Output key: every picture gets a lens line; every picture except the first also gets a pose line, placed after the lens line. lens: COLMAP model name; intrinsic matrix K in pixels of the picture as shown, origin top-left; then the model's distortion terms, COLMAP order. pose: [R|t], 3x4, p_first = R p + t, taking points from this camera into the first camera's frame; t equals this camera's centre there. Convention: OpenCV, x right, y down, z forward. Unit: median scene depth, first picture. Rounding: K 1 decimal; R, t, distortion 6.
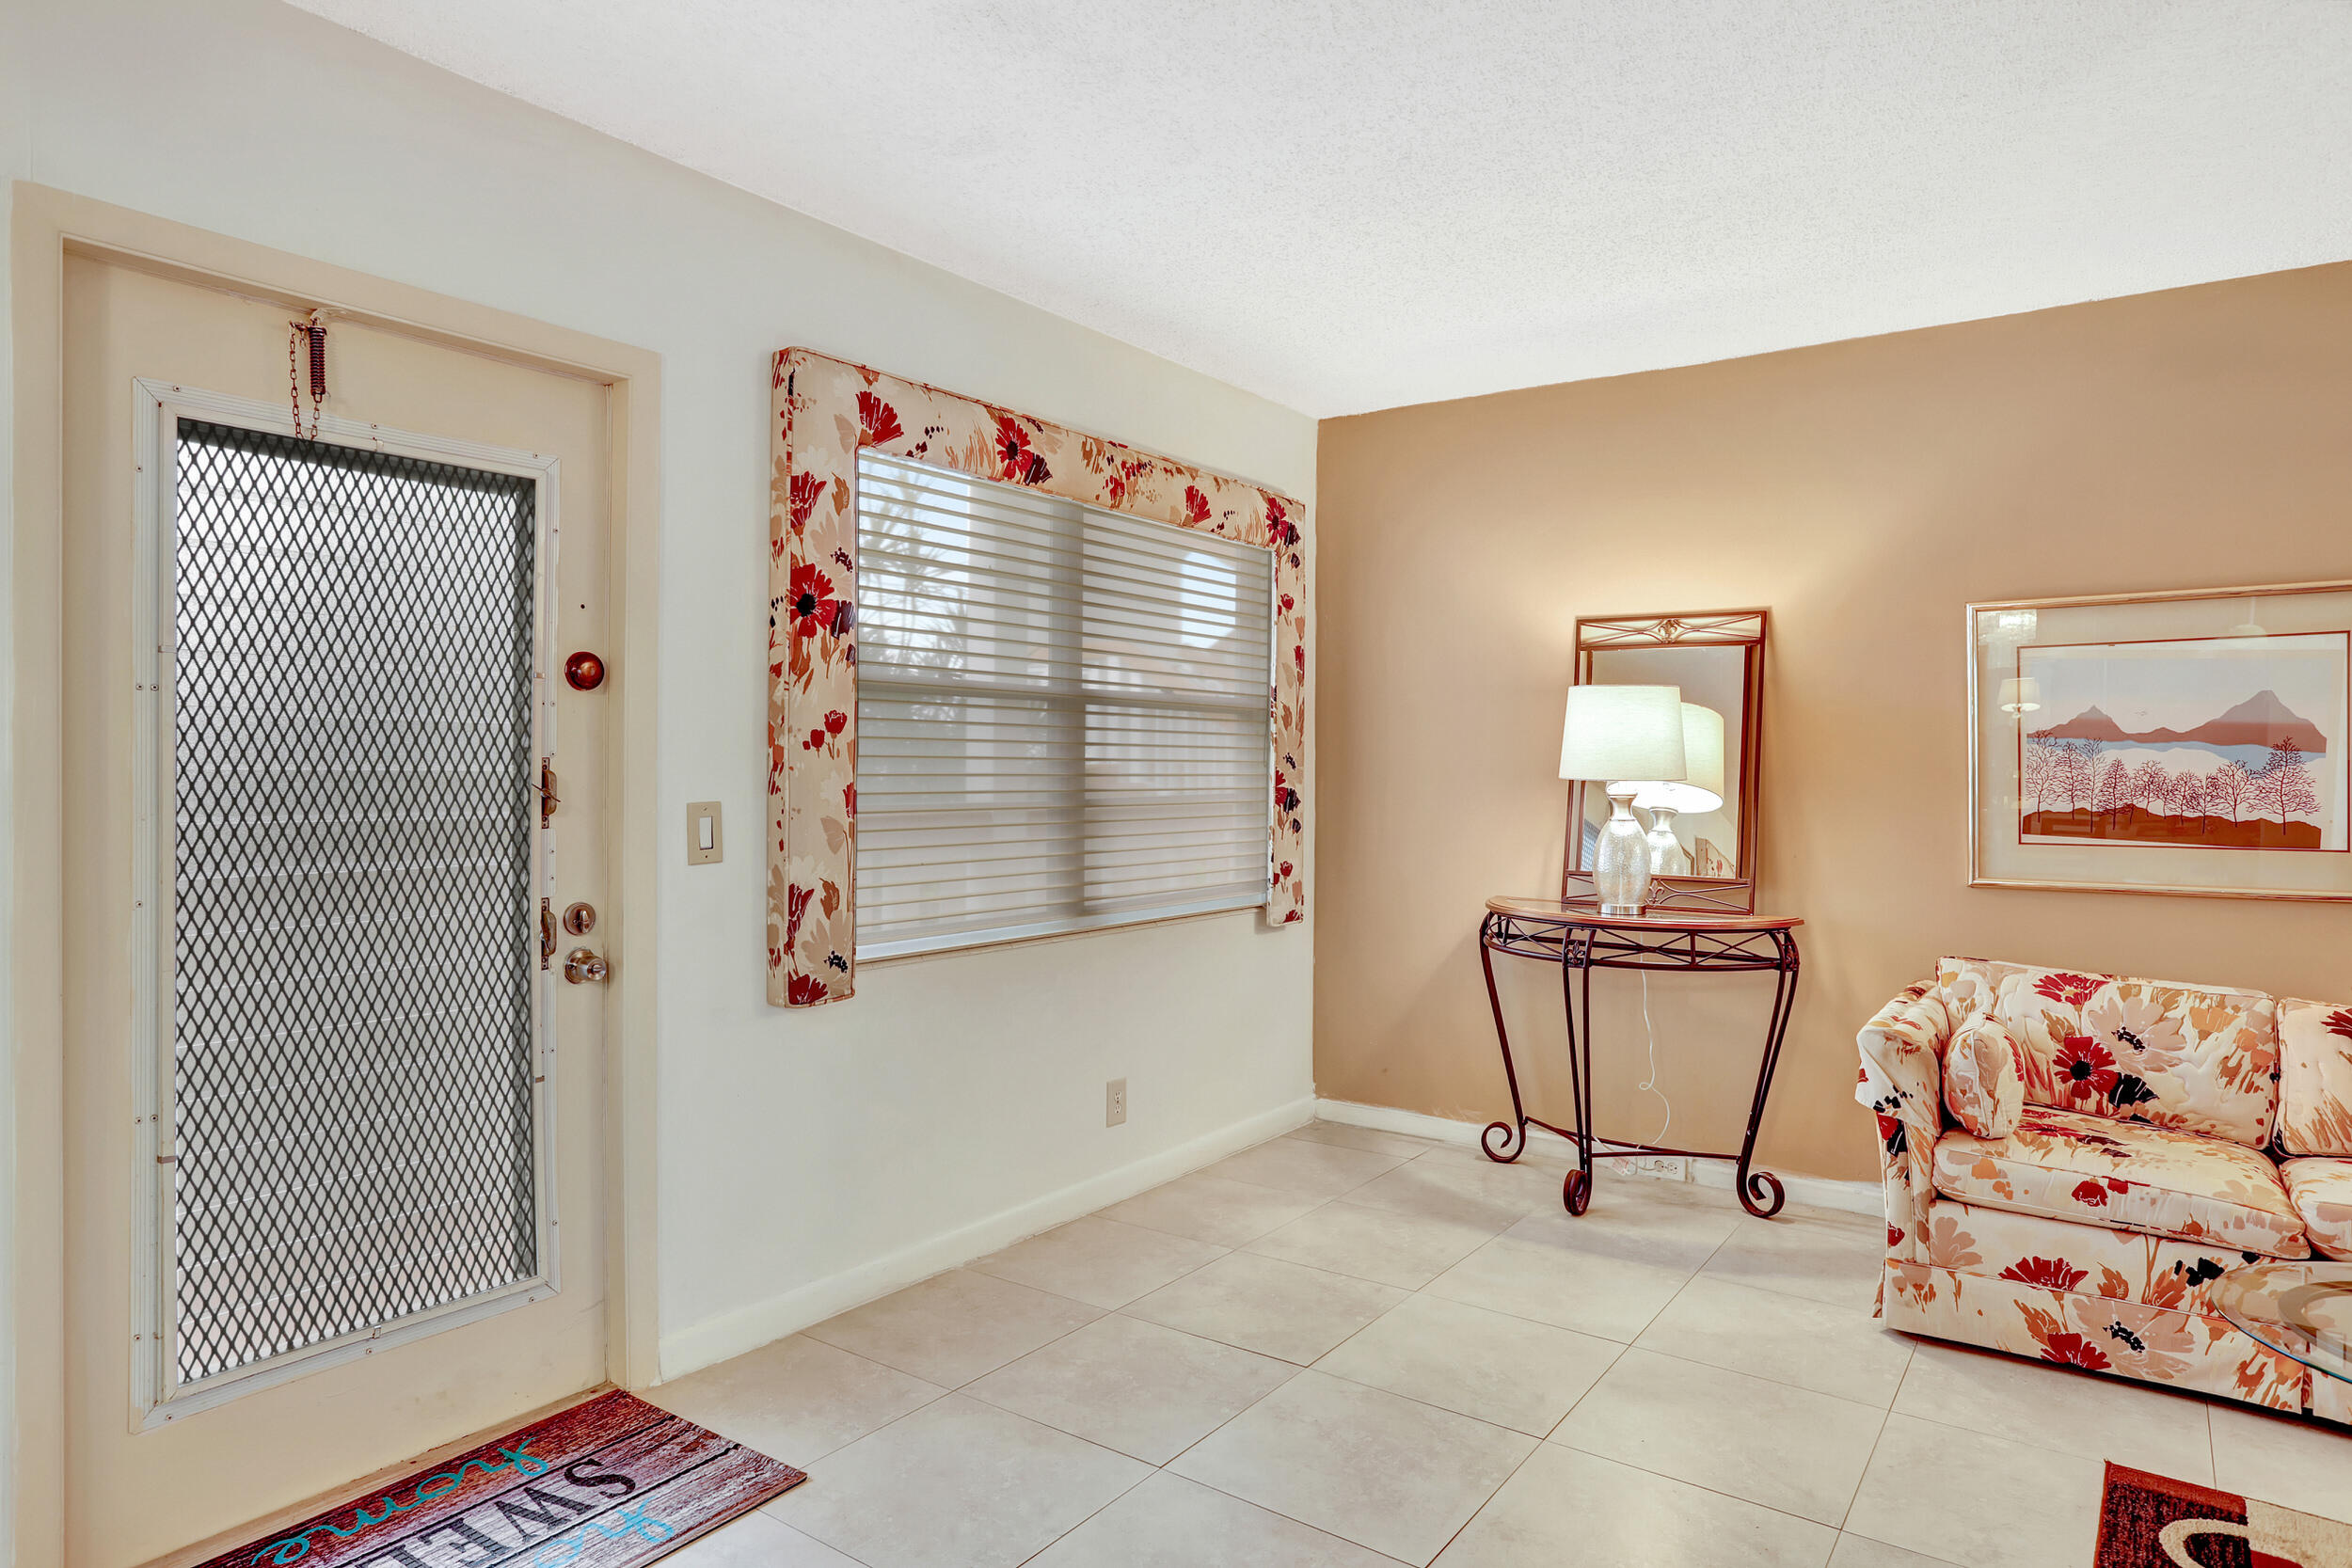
lens RADIAL K [[1398.9, 0, 1173.0], [0, 1398.9, 772.6], [0, 0, 1]] dist [-0.042162, 0.041815]
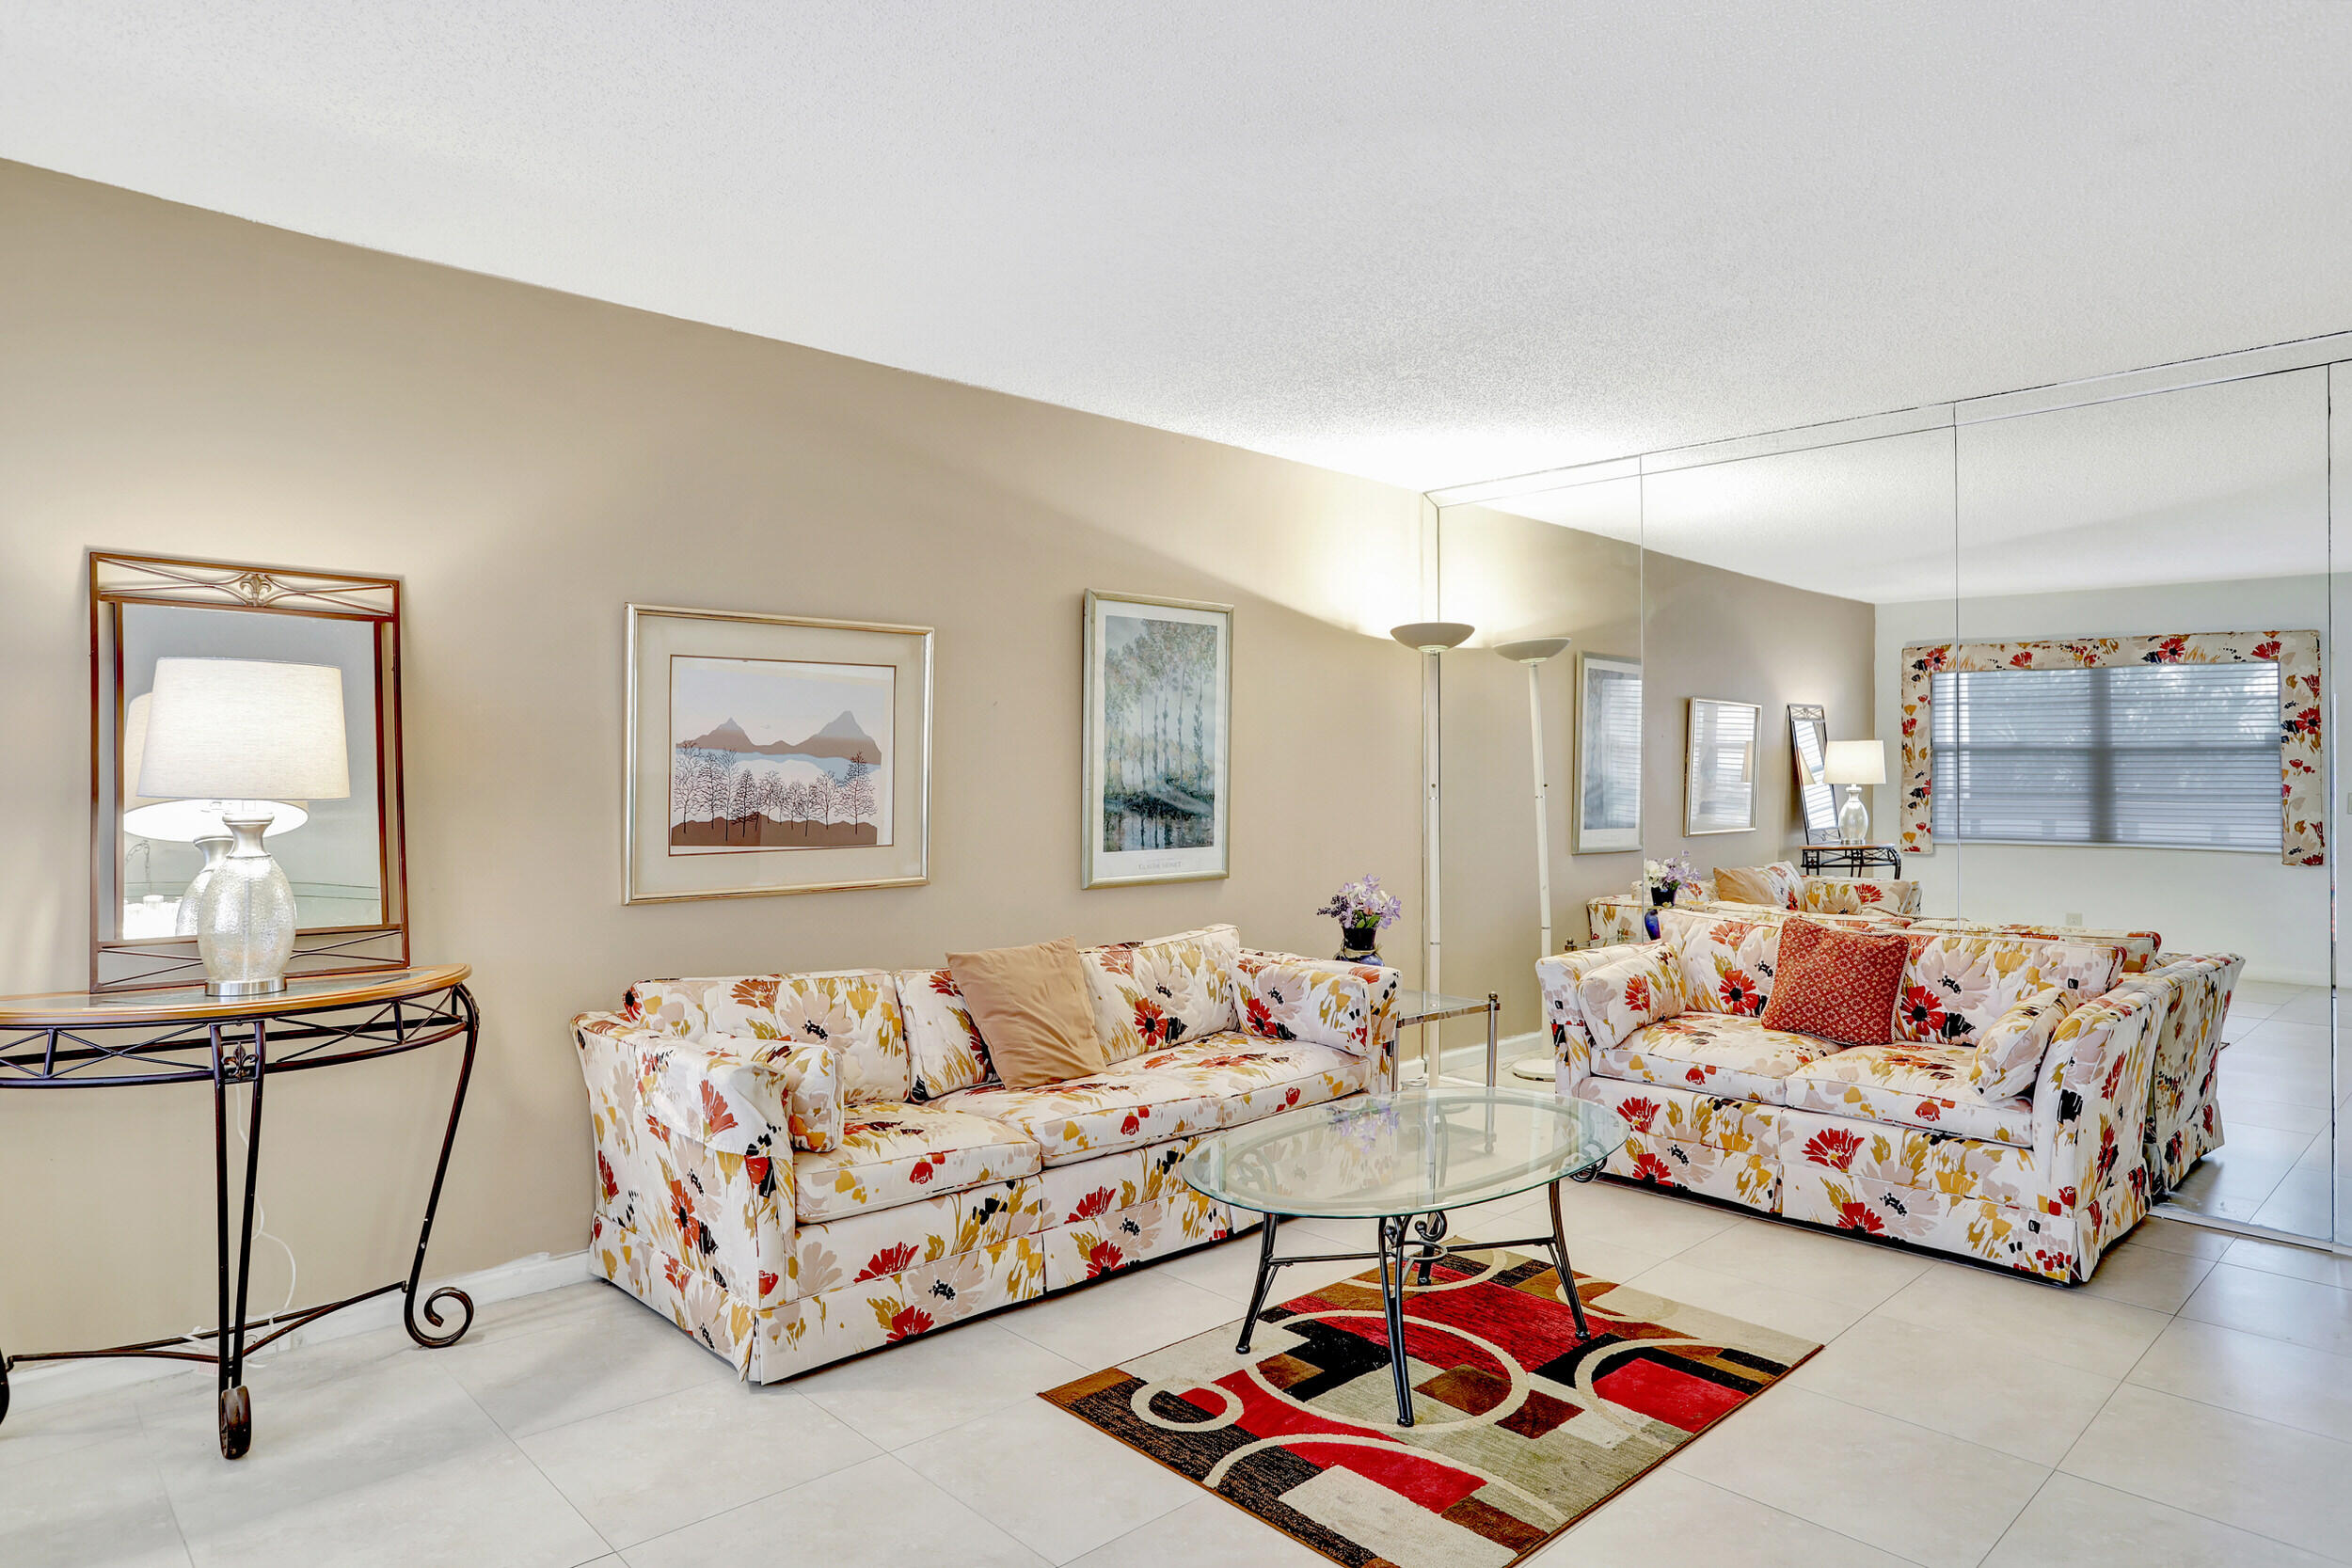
lens RADIAL K [[1398.9, 0, 1191.8], [0, 1398.9, 763.1], [0, 0, 1]] dist [-0.042162, 0.041815]
pose [[0.191224, 0.003916, 0.981539, -0.338849], [0.001709, 0.999989, -0.004322, -0.011313], [-0.981545, 0.002504, 0.191215, 0.531072]]
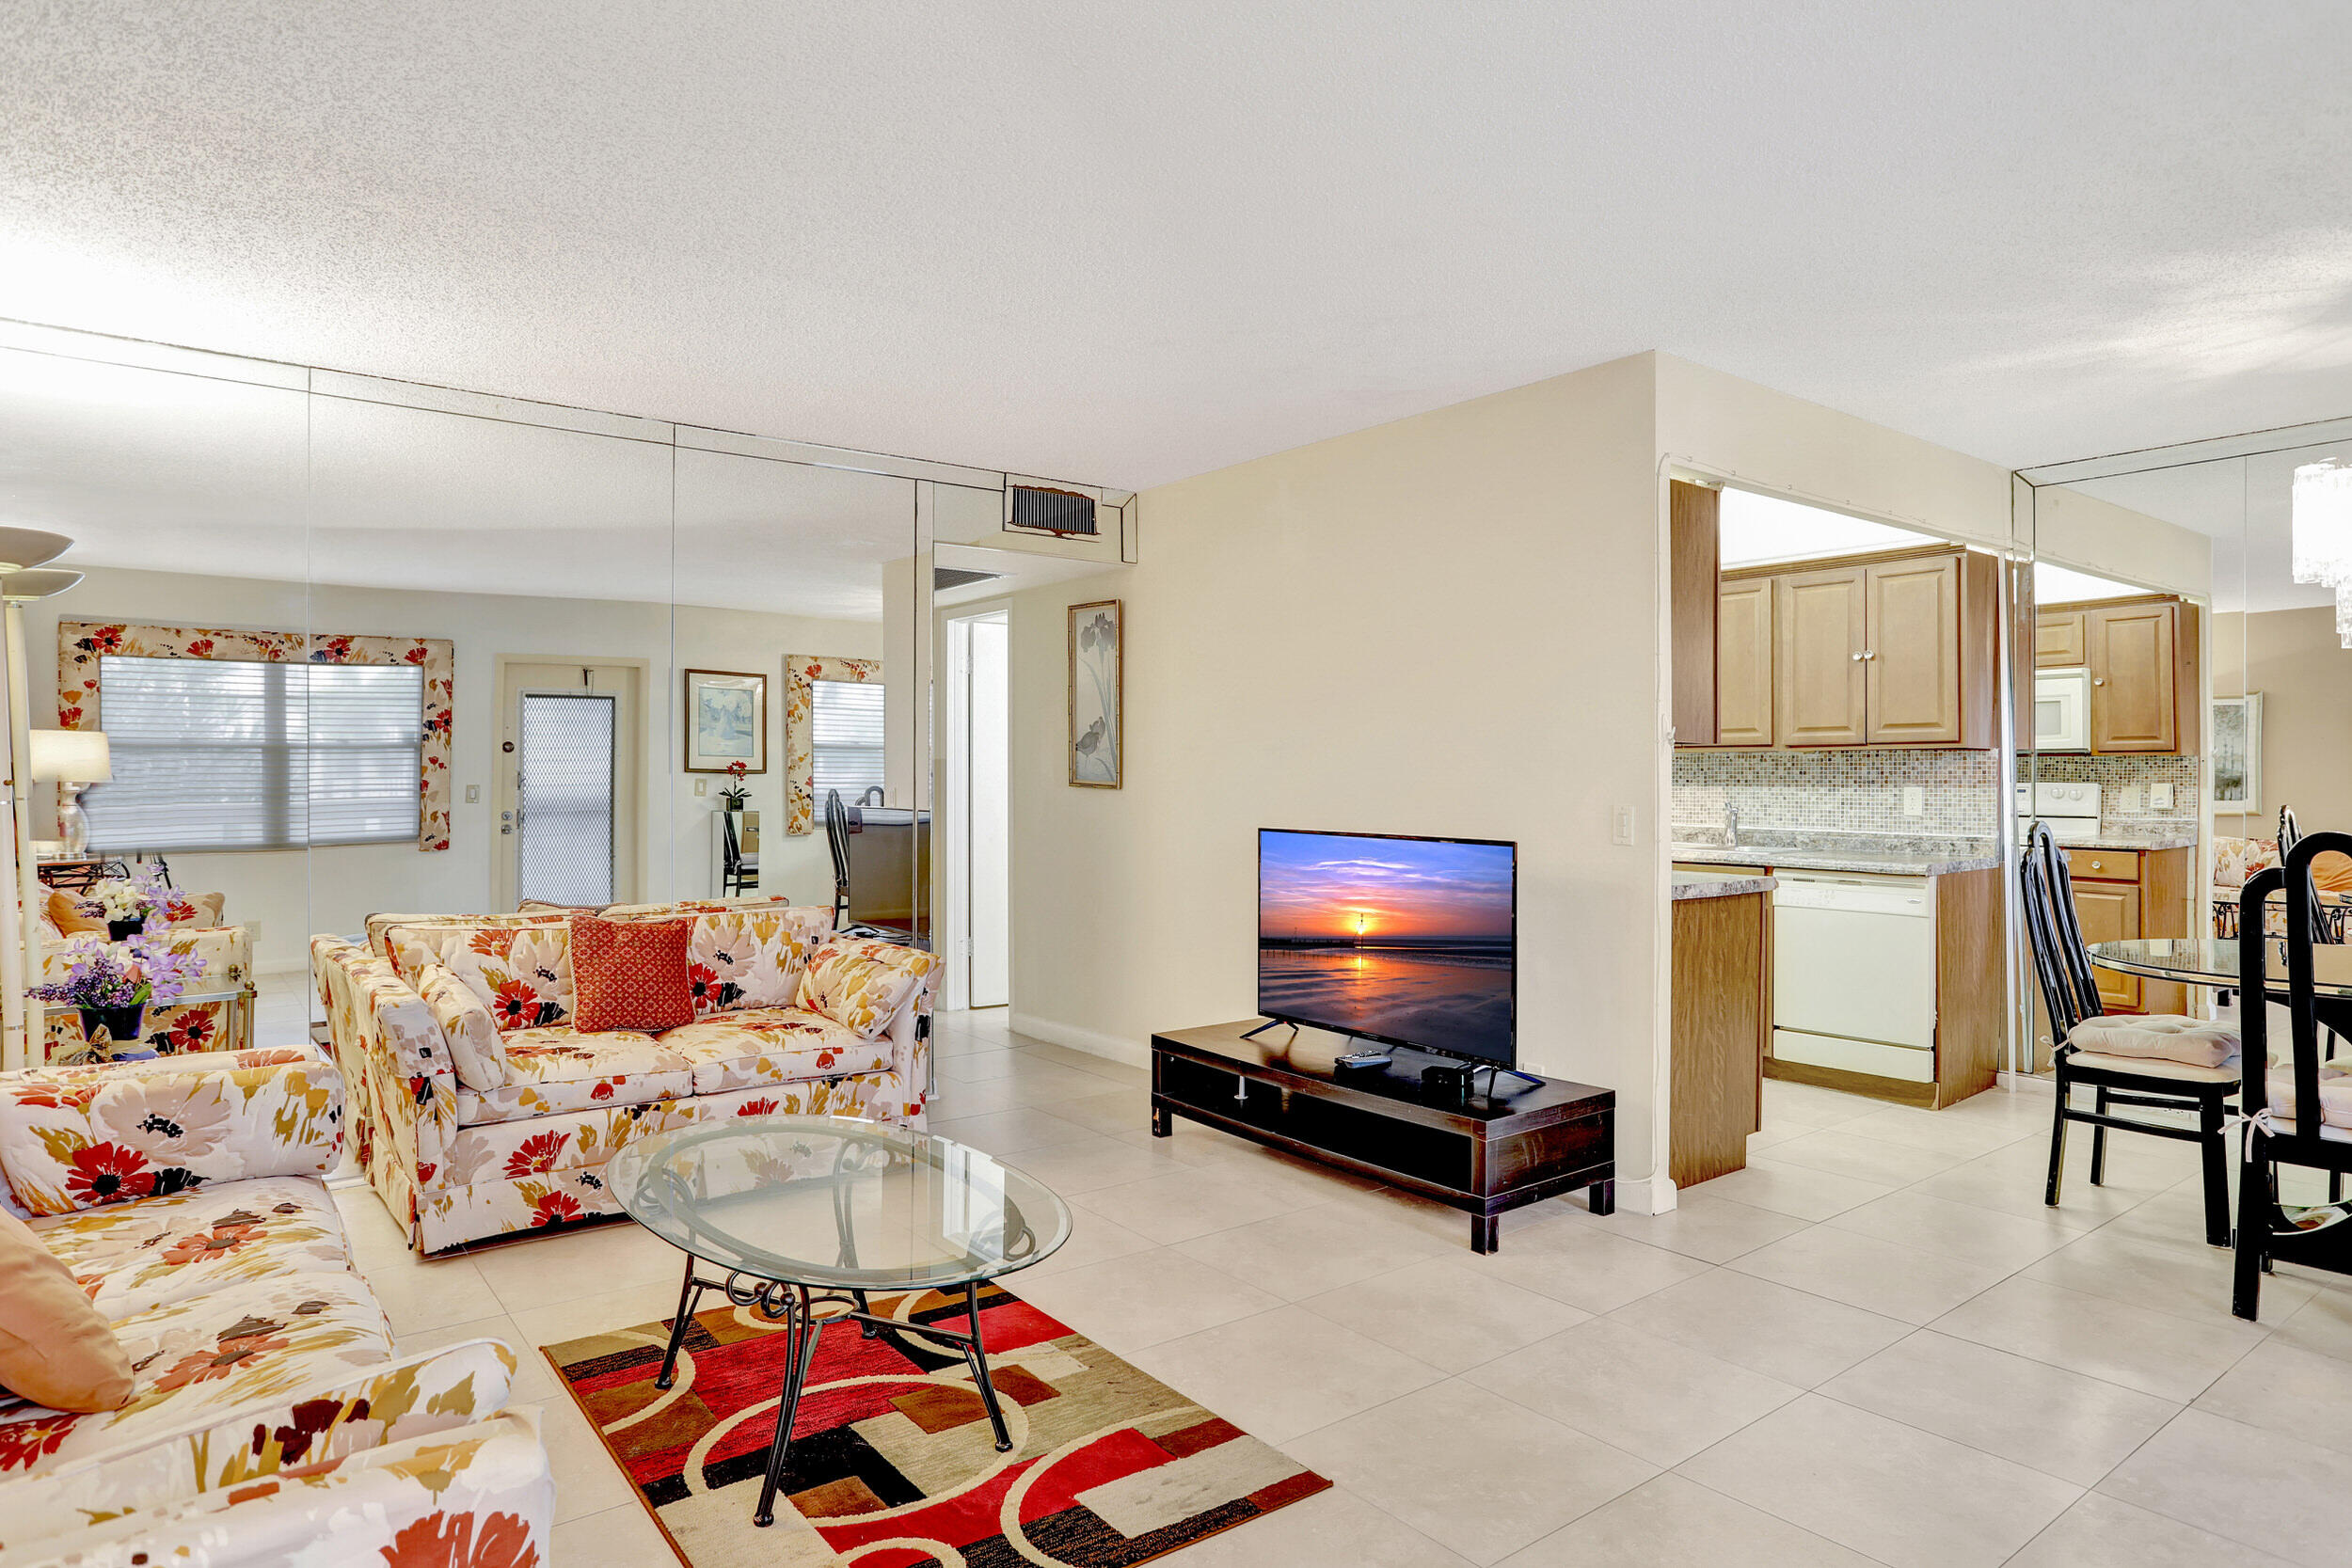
lens RADIAL K [[1398.9, 0, 1158.2], [0, 1398.9, 758.8], [0, 0, 1]] dist [-0.042162, 0.041815]
pose [[-0.953180, -0.001799, 0.302397, 0.210171], [-0.004542, 0.999955, -0.008369, -0.004979], [-0.302368, -0.009351, -0.953145, 1.337589]]
